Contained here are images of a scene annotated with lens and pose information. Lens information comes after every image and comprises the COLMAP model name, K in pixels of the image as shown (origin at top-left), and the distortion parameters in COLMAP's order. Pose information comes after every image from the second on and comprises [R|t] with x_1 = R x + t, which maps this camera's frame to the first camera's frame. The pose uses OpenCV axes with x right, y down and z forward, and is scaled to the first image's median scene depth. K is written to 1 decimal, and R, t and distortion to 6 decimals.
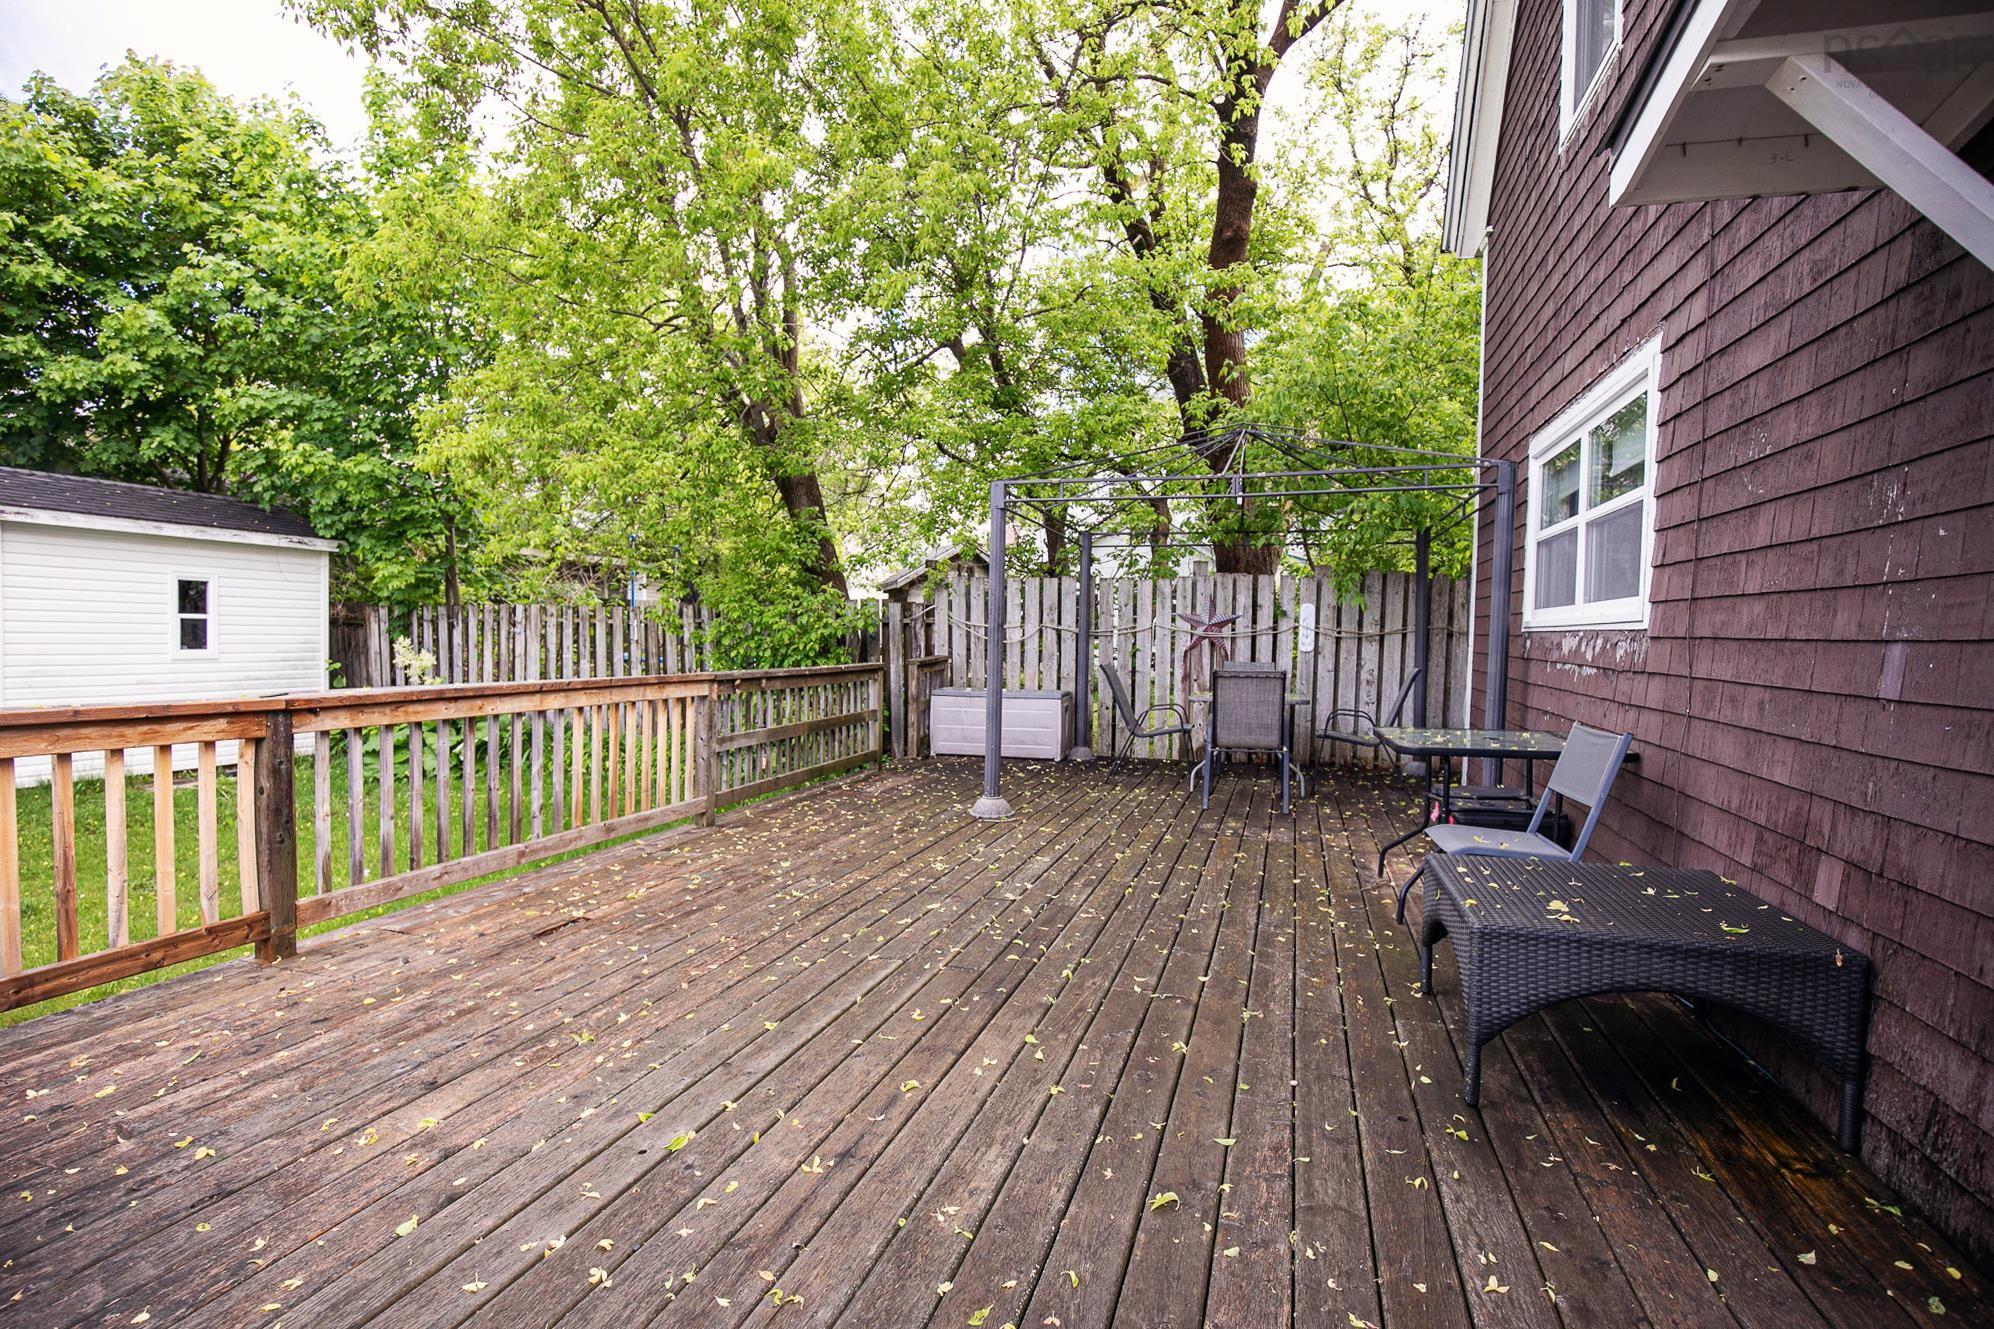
lens RADIAL K [[937.4, 0, 965.6], [0, 937.4, 673.1], [0, 0, 1]] dist [-0.030187, 0.008728]
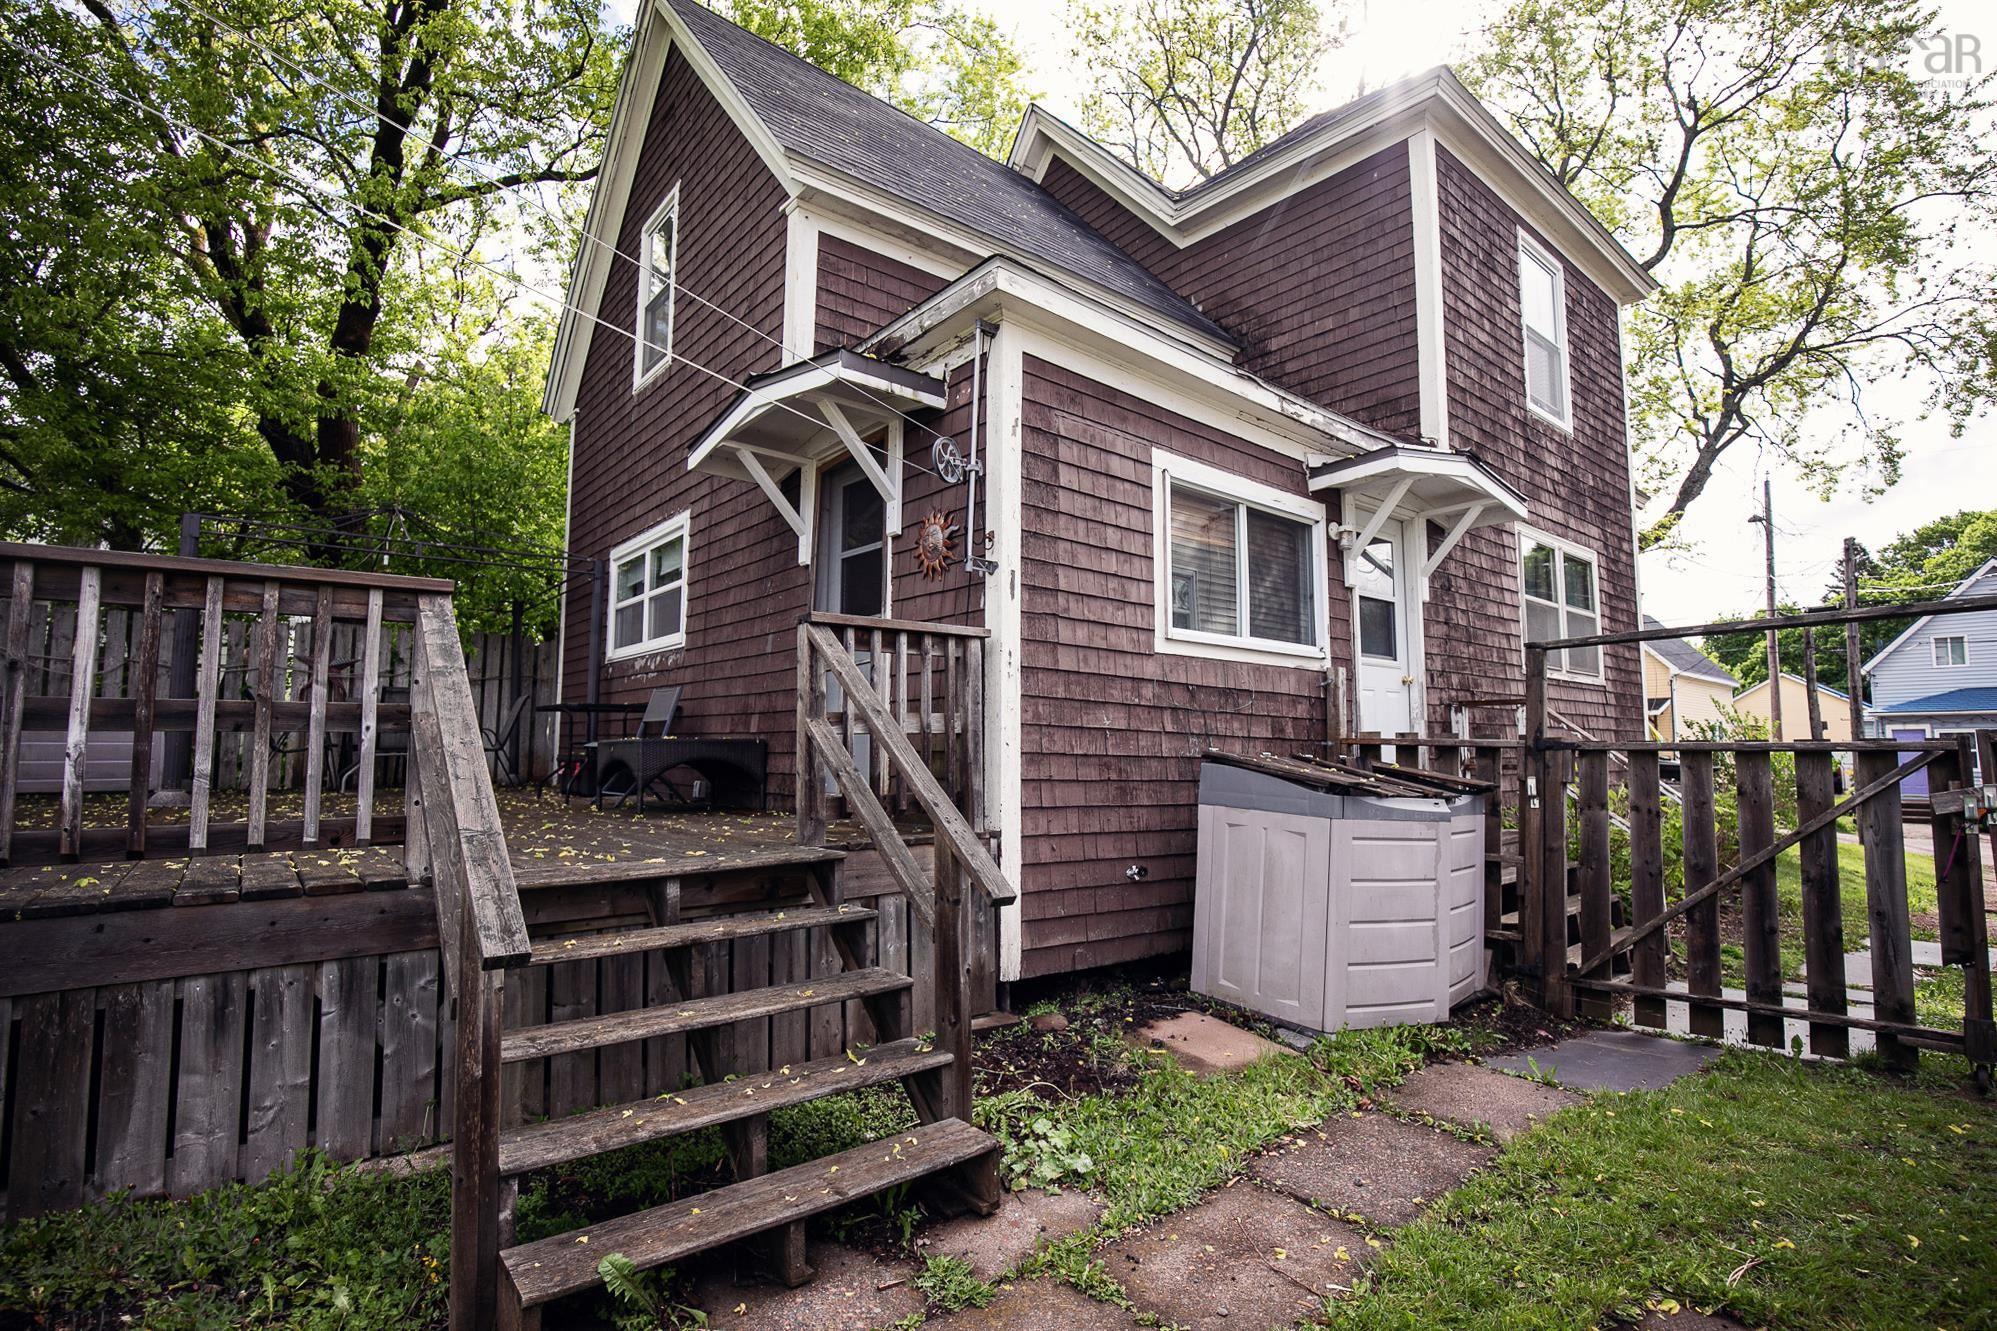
lens RADIAL K [[969.9, 0, 1000.2], [0, 969.9, 677.7], [0, 0, 1]] dist [-0.026559, 0.000557]
pose [[0.529439, 0.053855, 0.846637, -0.563086], [0.039479, 0.995338, -0.088001, 0.186665], [-0.847429, 0.080016, 0.524845, -0.575433]]
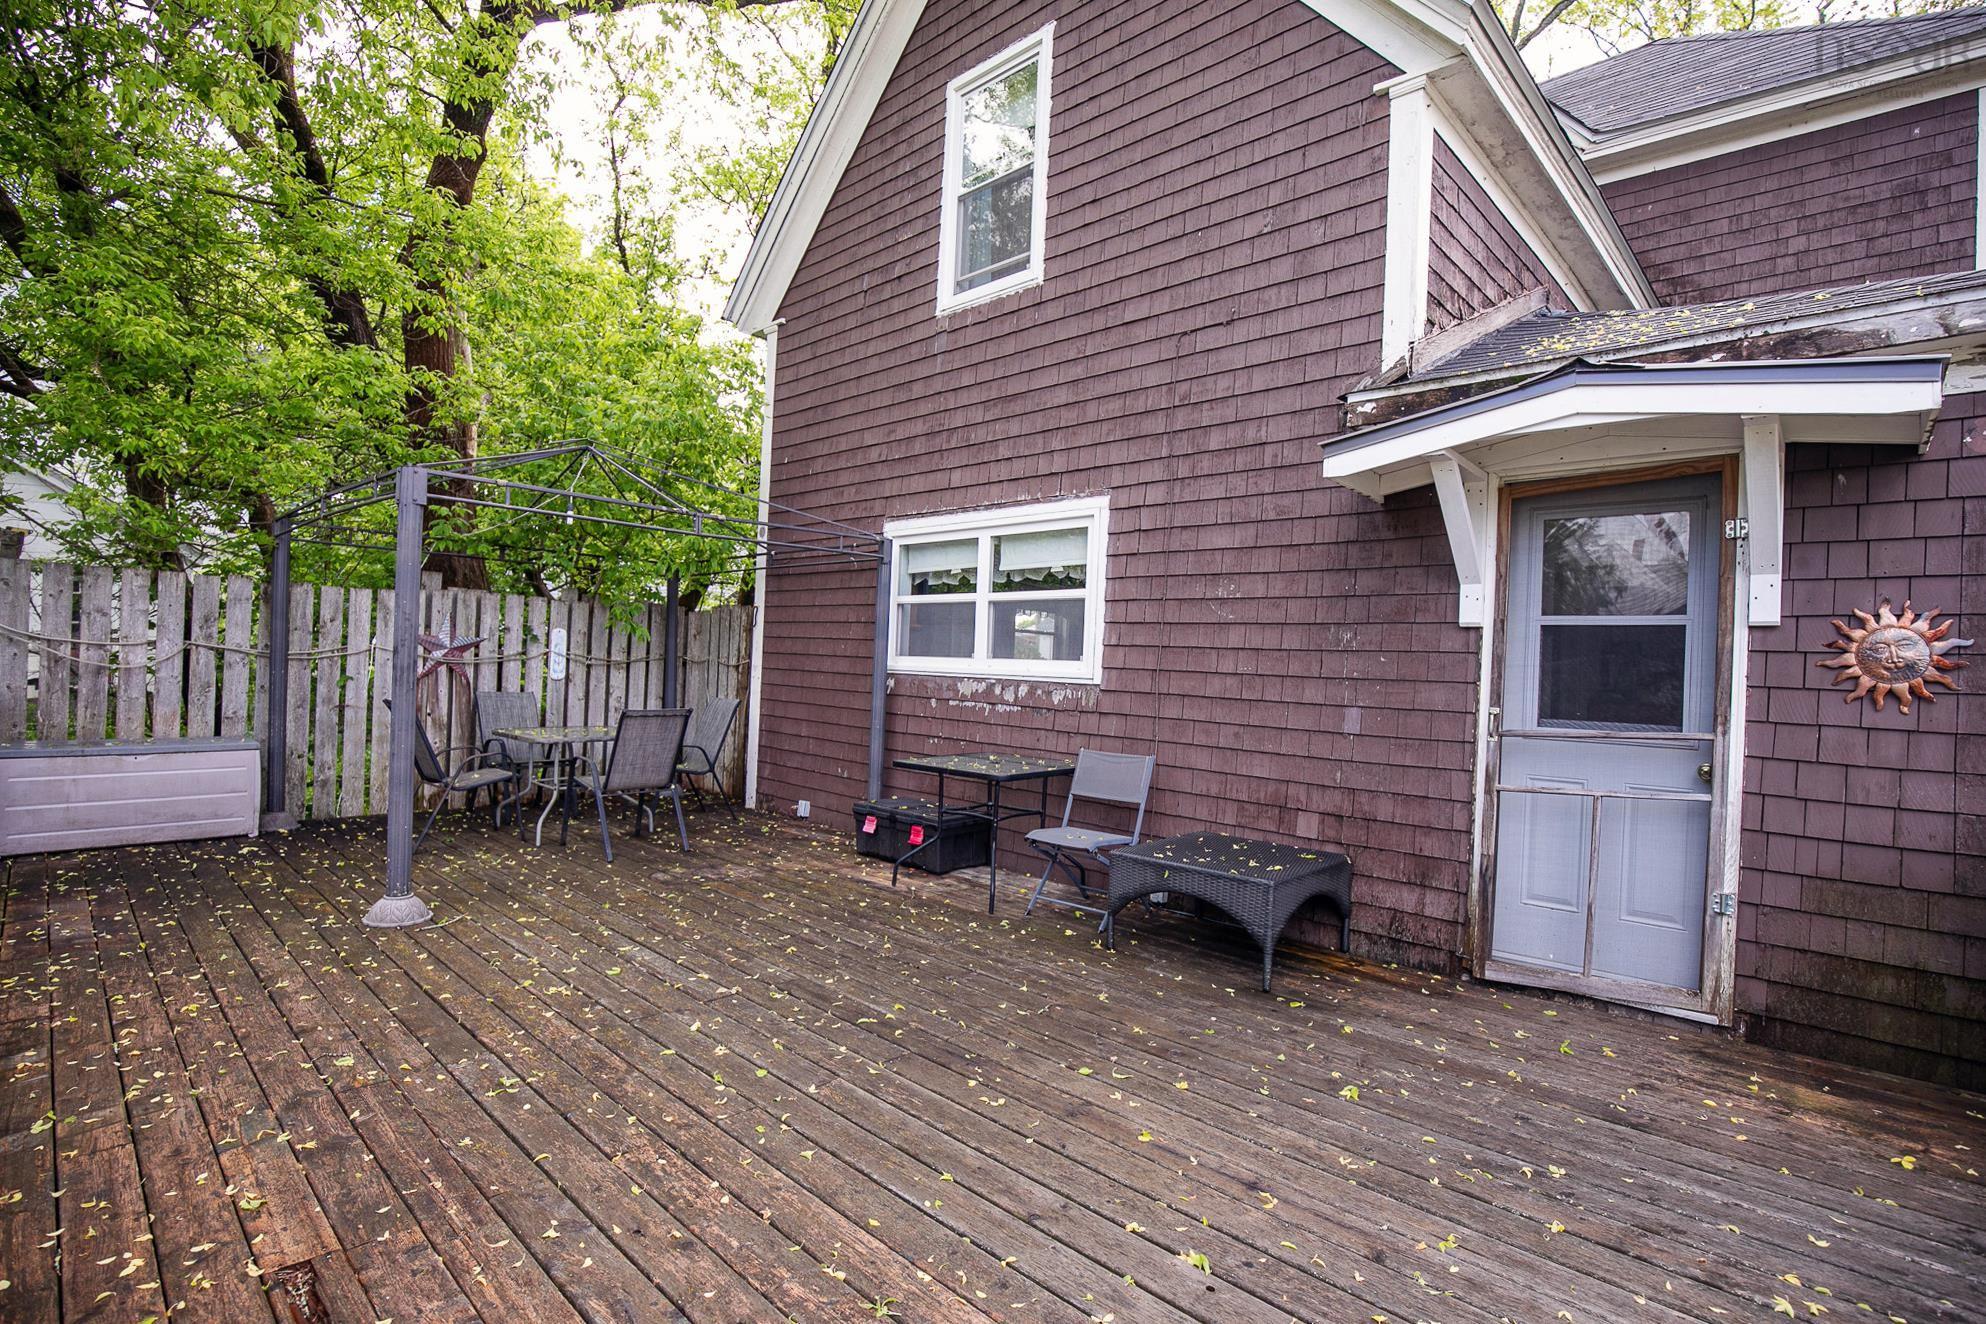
lens RADIAL K [[964.5, 0, 994.7], [0, 964.5, 674.1], [0, 0, 1]] dist [-0.026559, 0.000557]
pose [[0.424216, -0.007662, 0.905529, -0.610872], [0.007062, 0.999962, 0.005152, -0.056729], [-0.905534, 0.004210, 0.424254, 0.360476]]
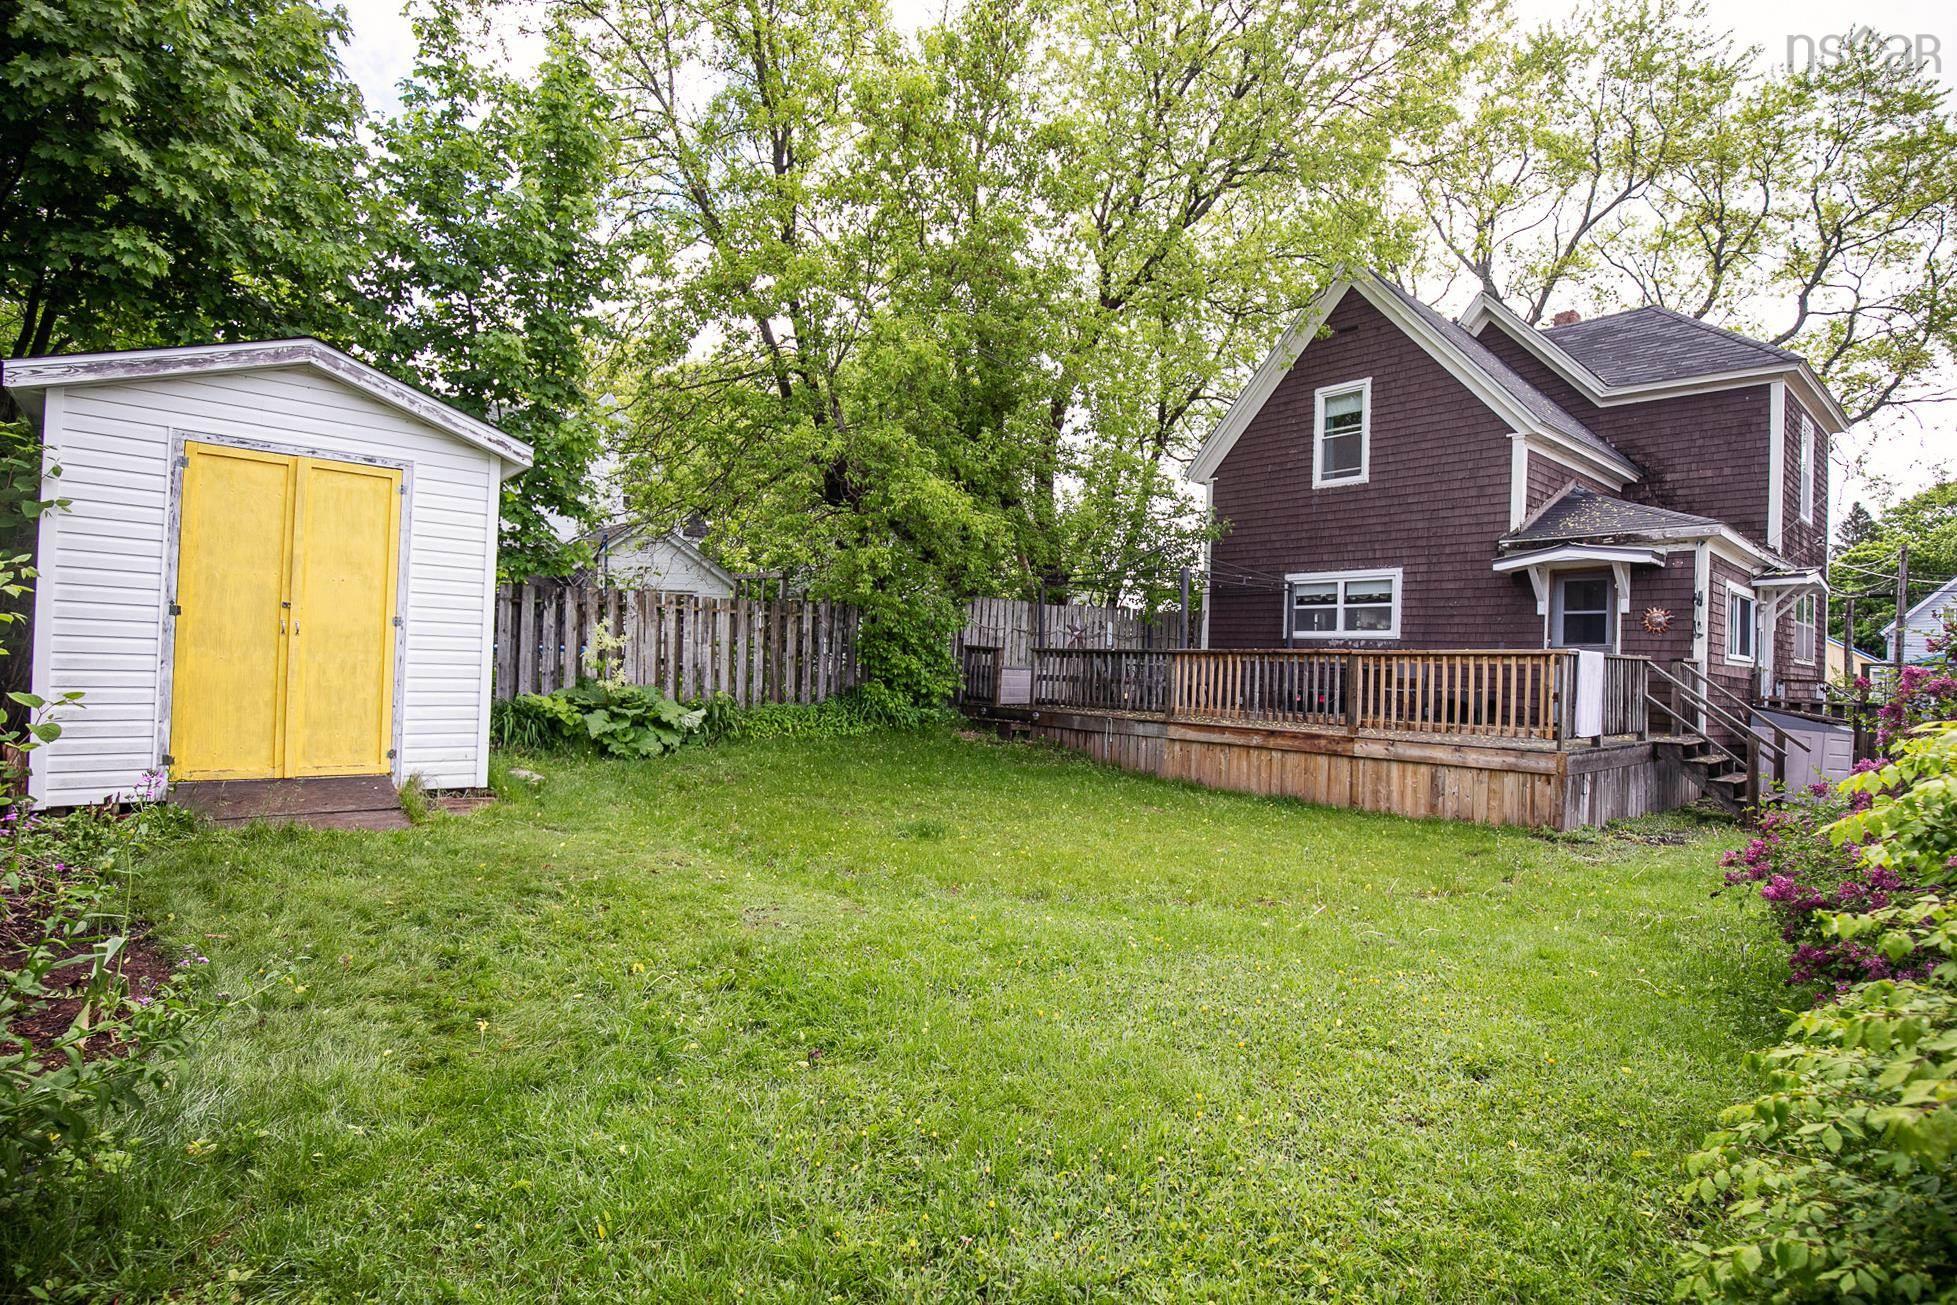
lens RADIAL K [[1046.6, 0, 978.5], [0, 1046.6, 652.5], [0, 0, 1]] dist [0.000129, 0.000353]
pose [[0.474402, 0.015240, 0.880177, -3.214740], [0.011738, 0.999652, -0.023635, 0.075749], [-0.880230, 0.021544, 0.474058, 0.337297]]
